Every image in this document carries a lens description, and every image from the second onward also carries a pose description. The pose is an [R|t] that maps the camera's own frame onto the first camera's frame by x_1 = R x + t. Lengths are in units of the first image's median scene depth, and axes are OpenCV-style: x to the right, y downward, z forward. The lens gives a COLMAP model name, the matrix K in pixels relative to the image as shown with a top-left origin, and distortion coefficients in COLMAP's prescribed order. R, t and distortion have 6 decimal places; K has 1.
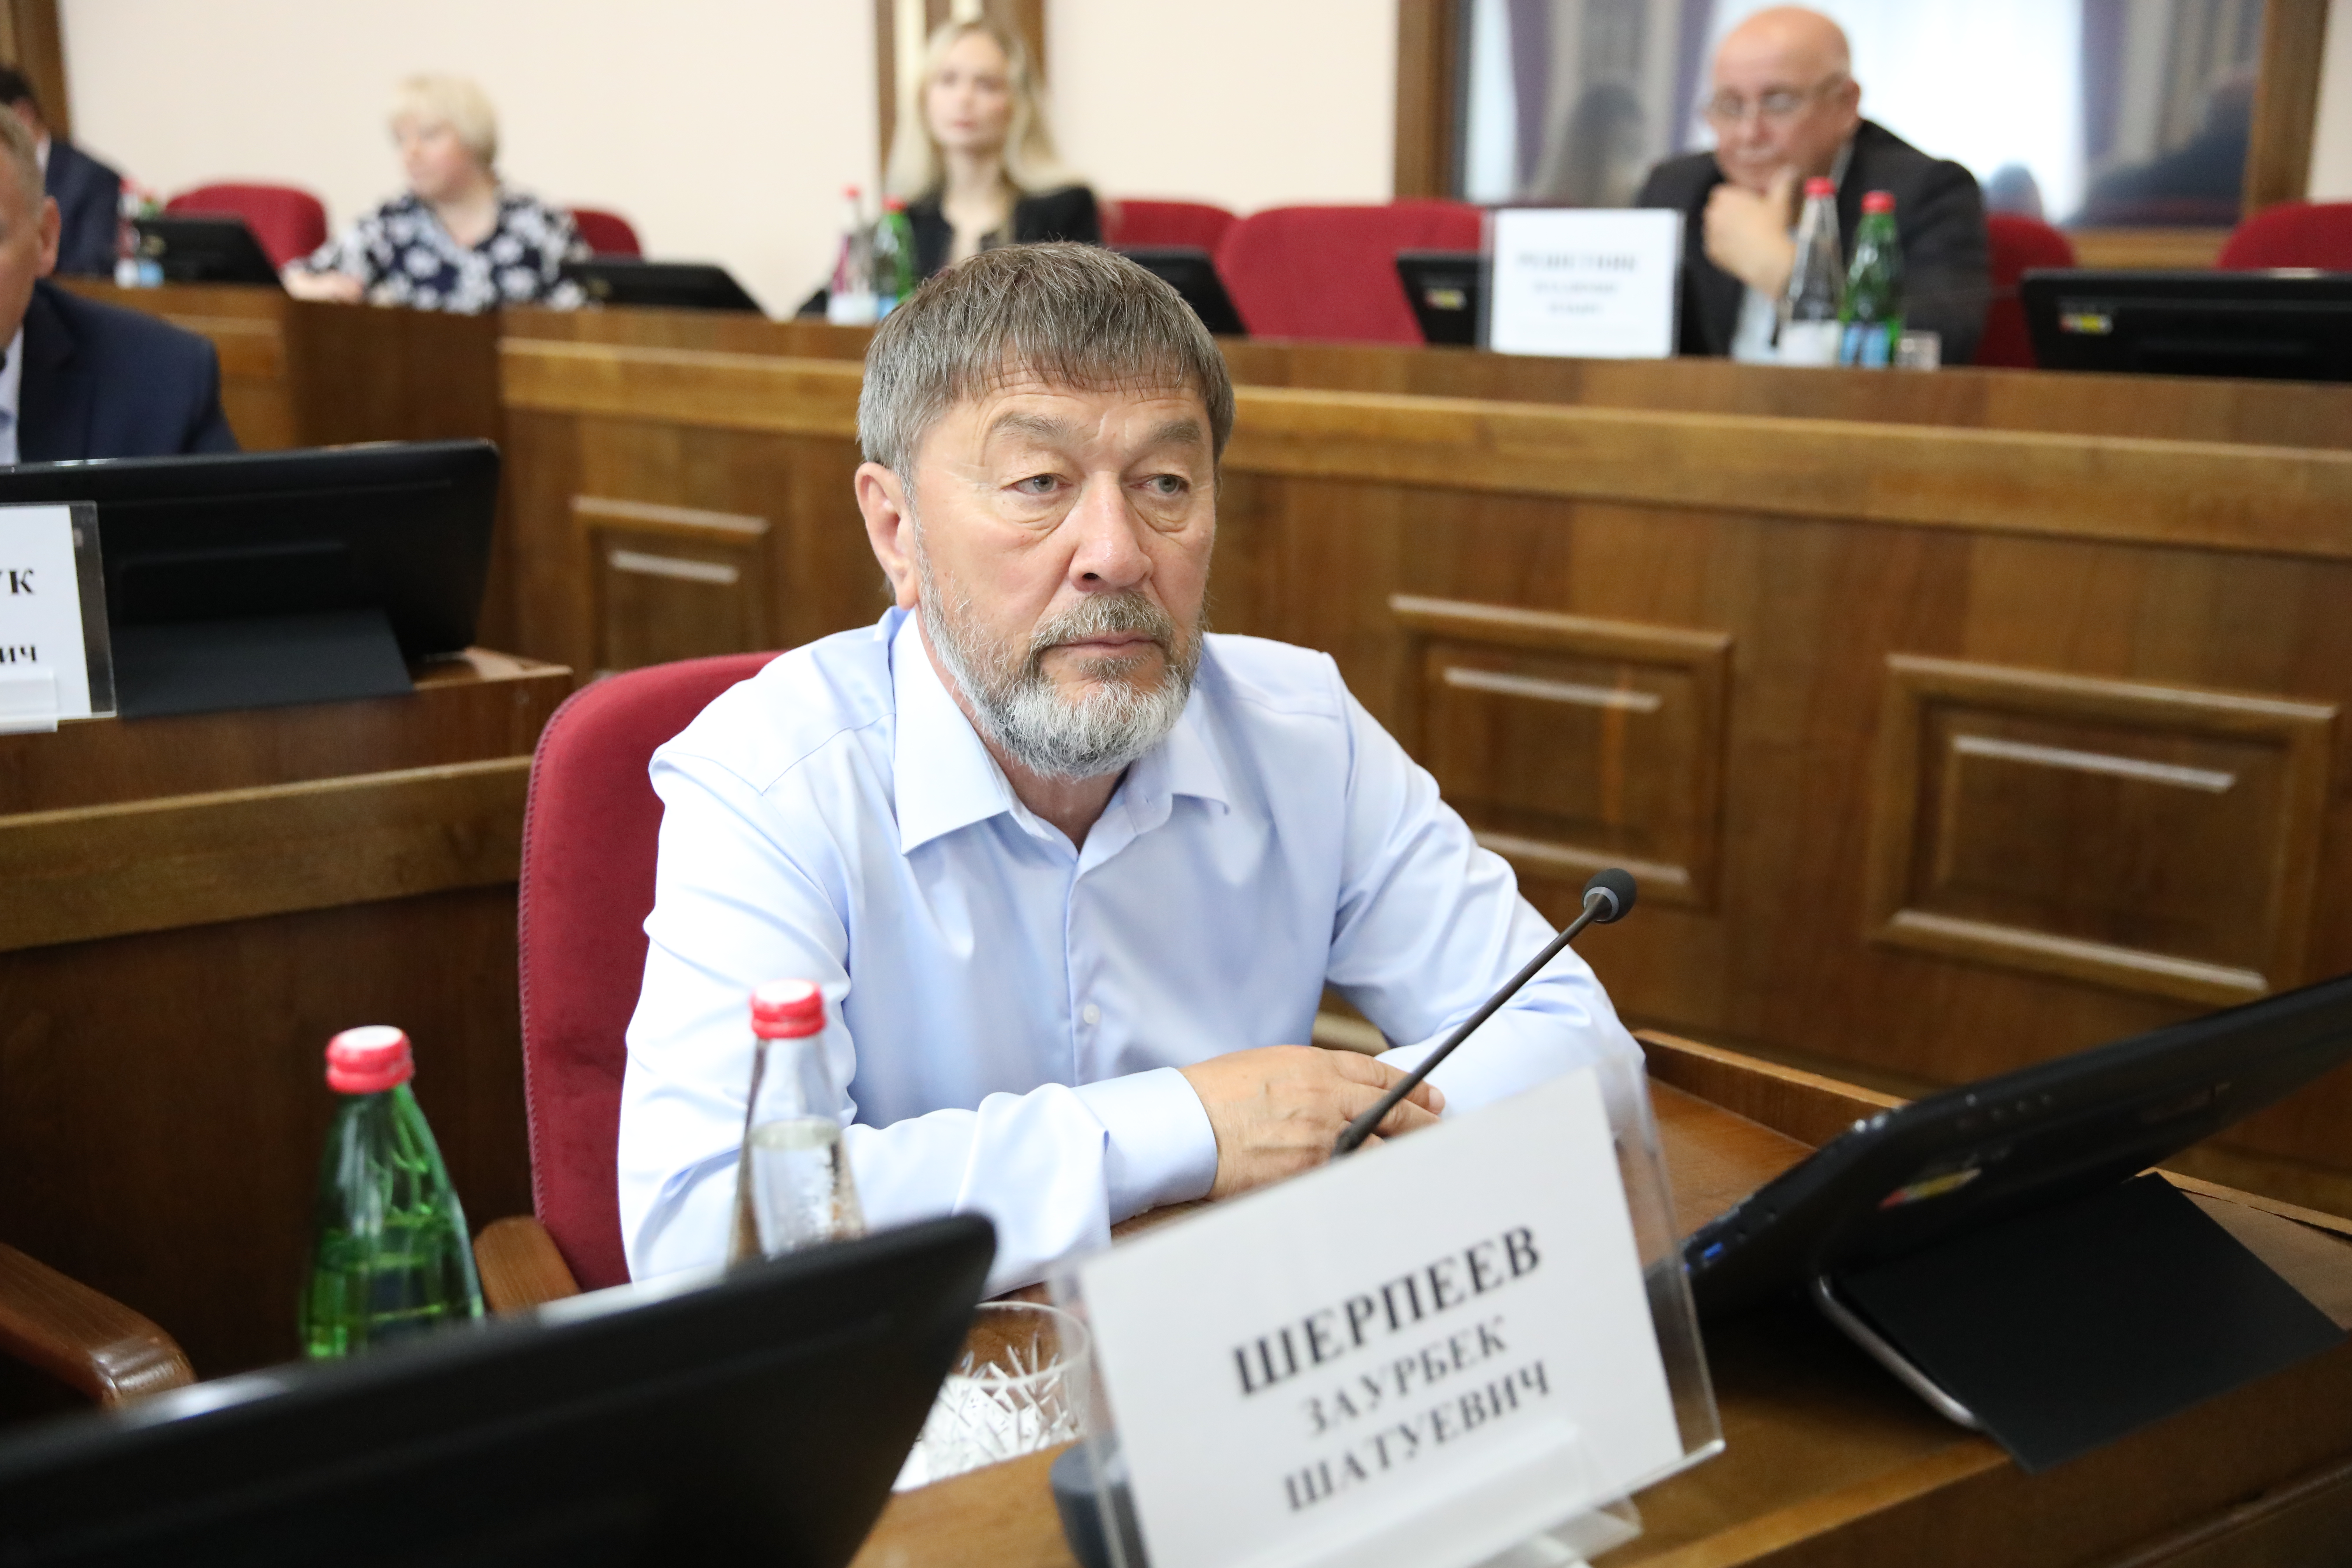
lens RADIAL K [[2233.2, 0, 1176.0], [0, 2233.2, 784.0], [0, 0, 1]] dist [-0.018947, -0.014075]
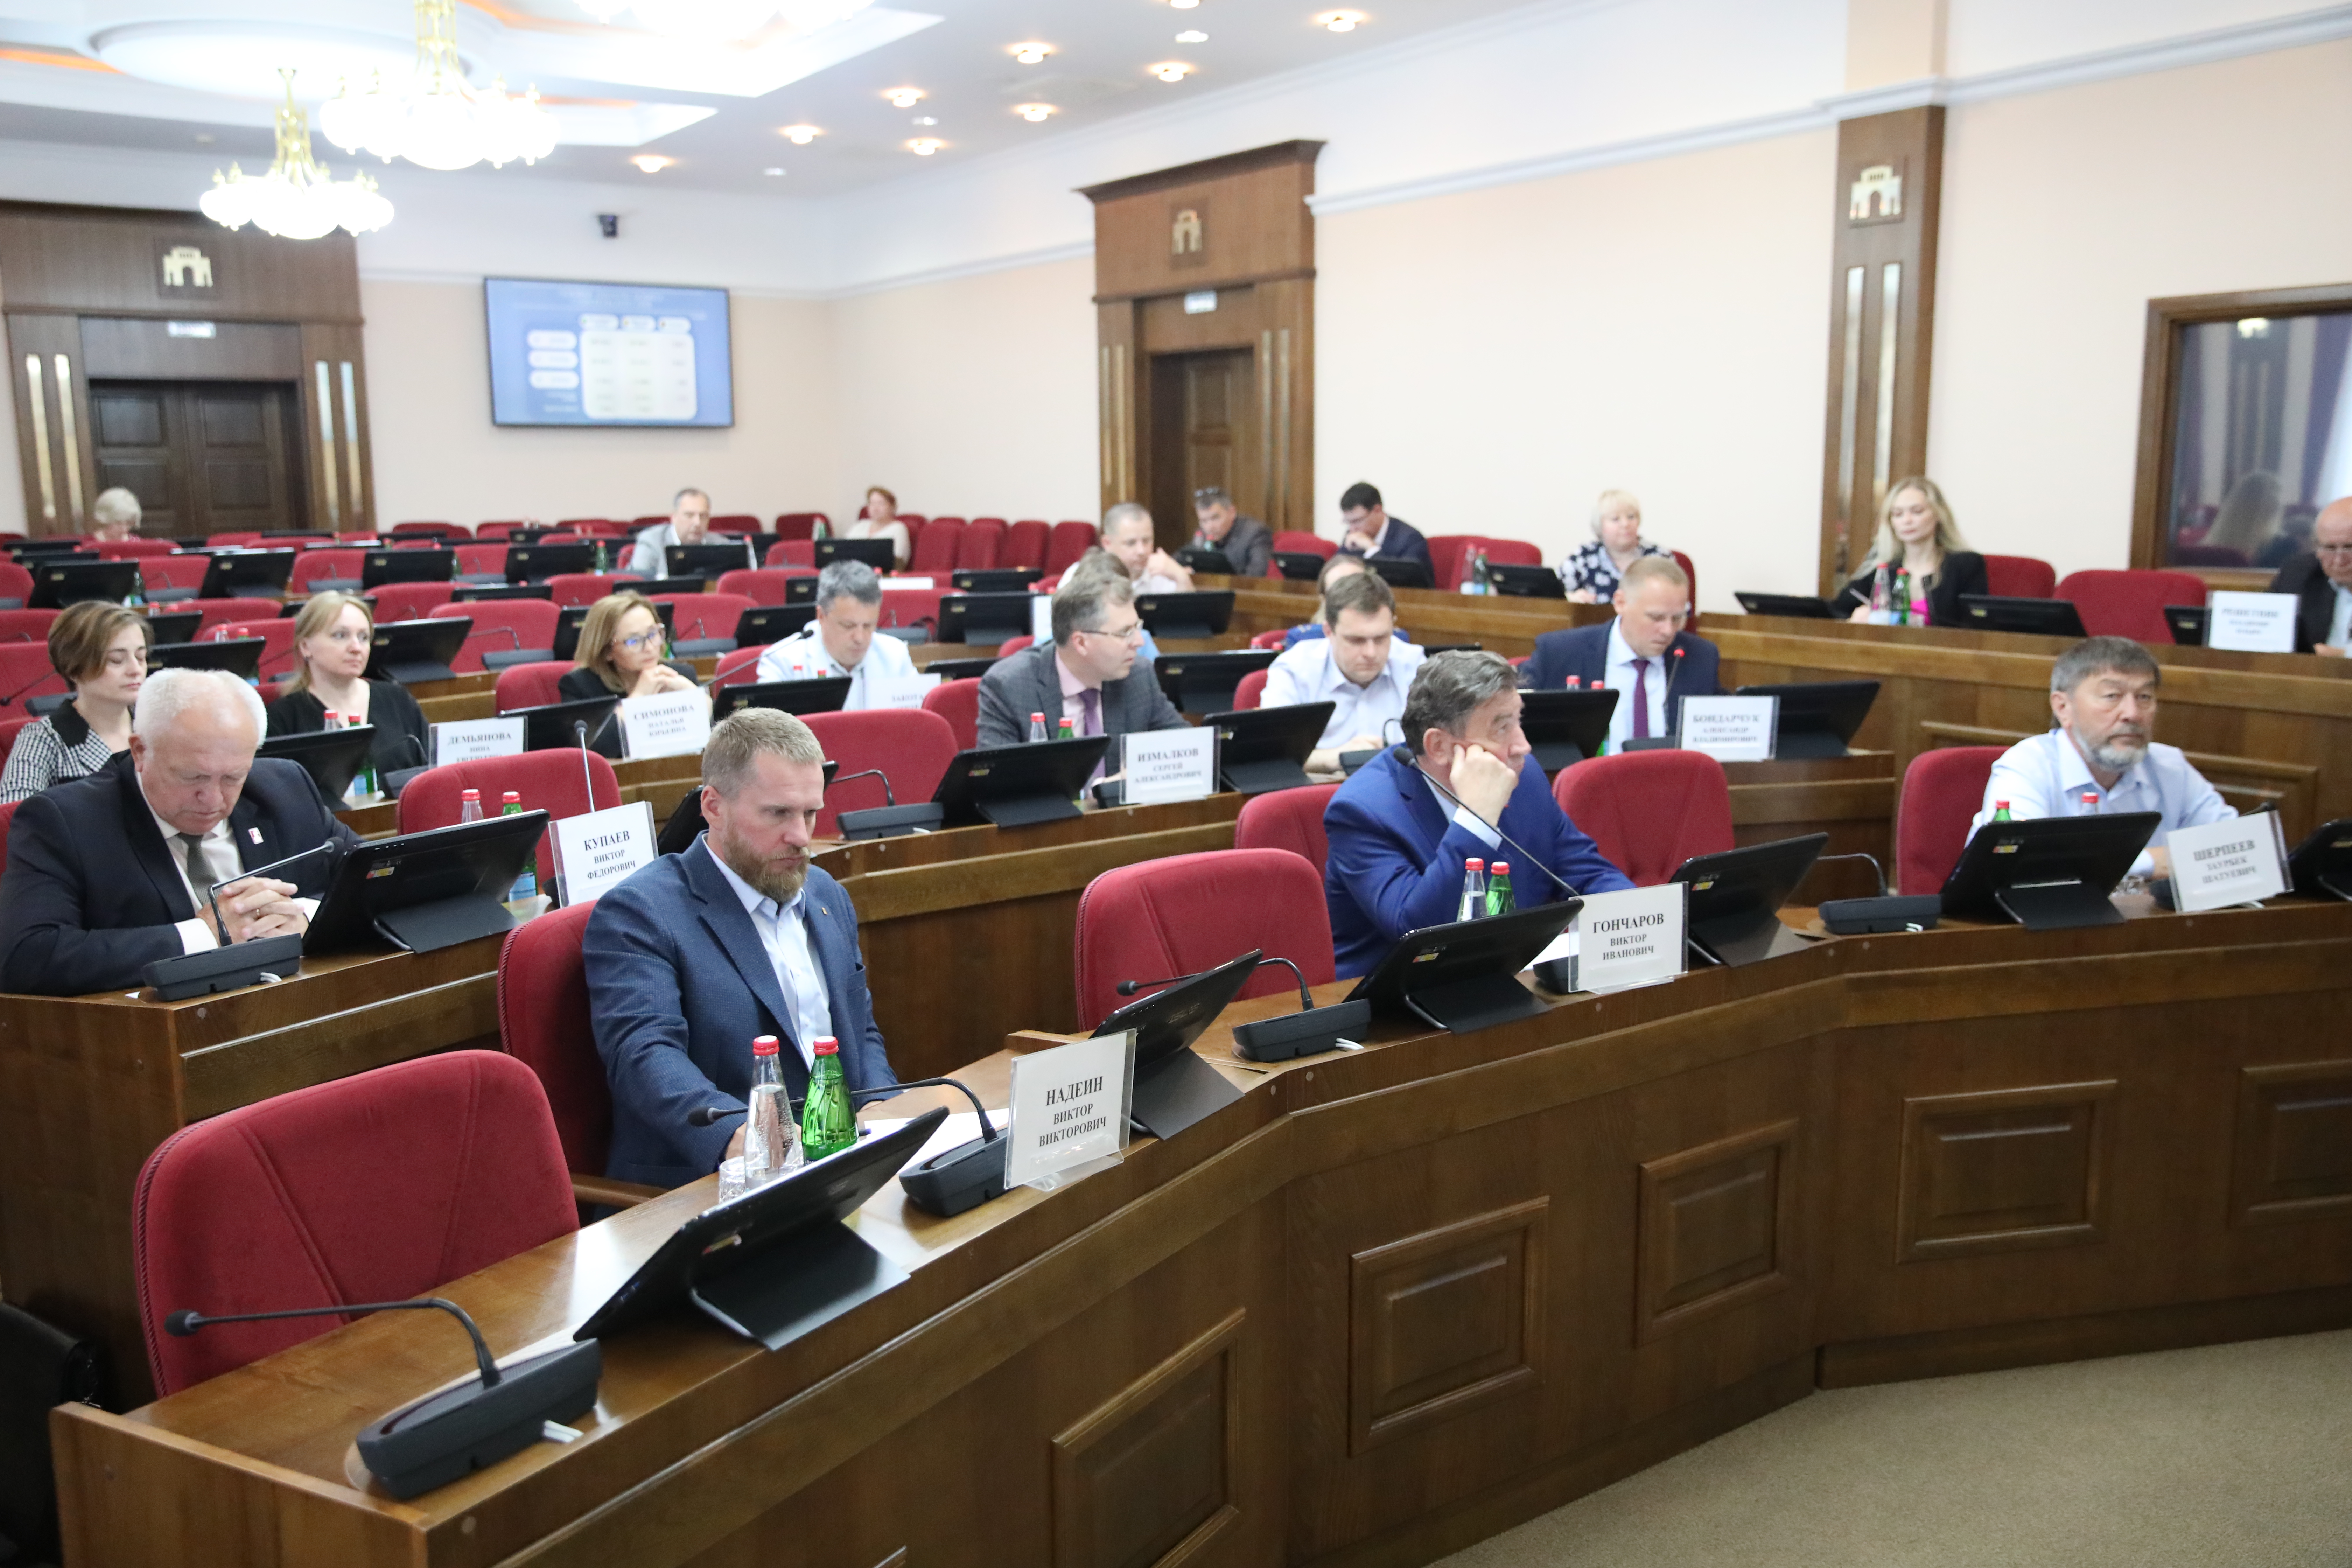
lens RADIAL K [[2000.3, 0, 1176.0], [0, 2000.3, 784.0], [0, 0, 1]] dist [-0.002809, 0.008510]
pose [[0.955741, 0.040386, -0.291424, -0.322724], [-0.066217, 0.994647, -0.079322, 0.219821], [0.286661, 0.095109, 0.953299, -1.519945]]
